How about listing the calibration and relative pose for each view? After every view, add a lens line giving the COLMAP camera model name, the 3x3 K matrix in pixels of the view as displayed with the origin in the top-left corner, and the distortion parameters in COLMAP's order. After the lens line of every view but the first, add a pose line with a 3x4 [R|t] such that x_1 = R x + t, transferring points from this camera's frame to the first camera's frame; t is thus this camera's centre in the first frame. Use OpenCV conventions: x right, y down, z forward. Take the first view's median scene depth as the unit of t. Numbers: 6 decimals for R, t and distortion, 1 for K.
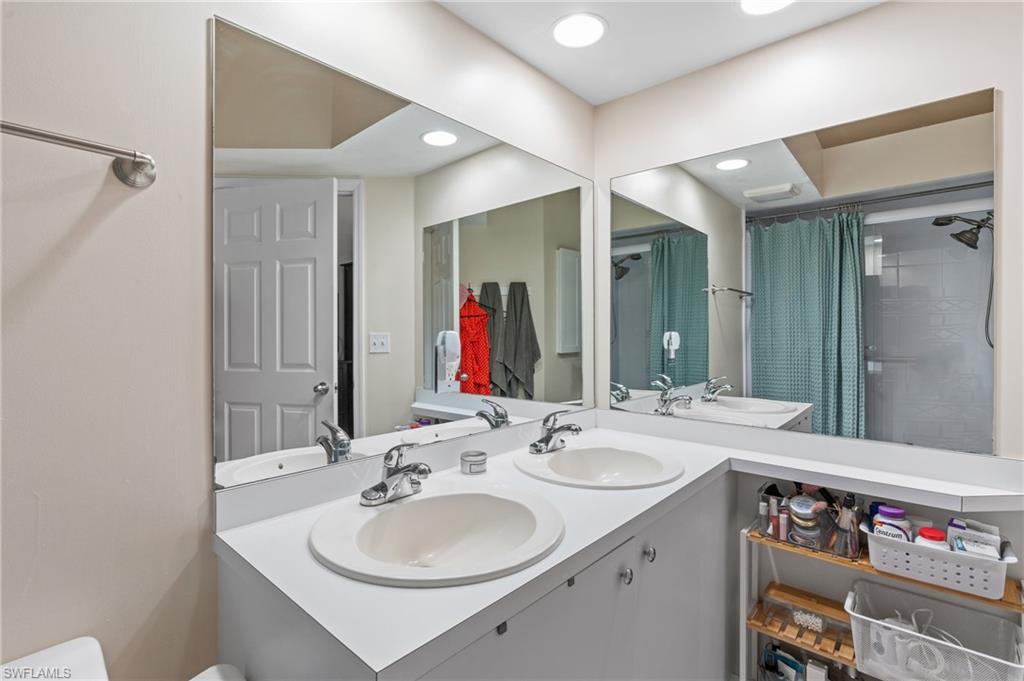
lens RADIAL K [[472.6, 0, 510.1], [0, 472.6, 336.7], [0, 0, 1]] dist [0.004869, 0.000700]
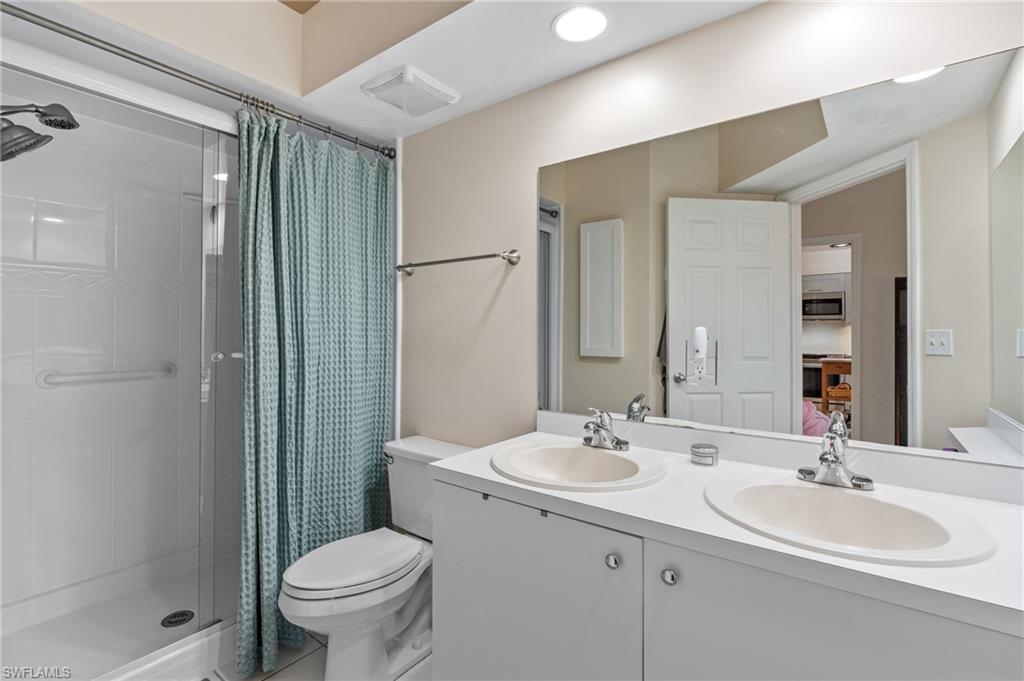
lens RADIAL K [[472.6, 0, 507.4], [0, 472.6, 331.7], [0, 0, 1]] dist [0.004869, 0.000700]
pose [[0.108523, 0.001730, -0.994092, 0.795381], [-0.005032, 0.999987, 0.001191, -0.003492], [0.994081, 0.004873, 0.108531, 0.408482]]
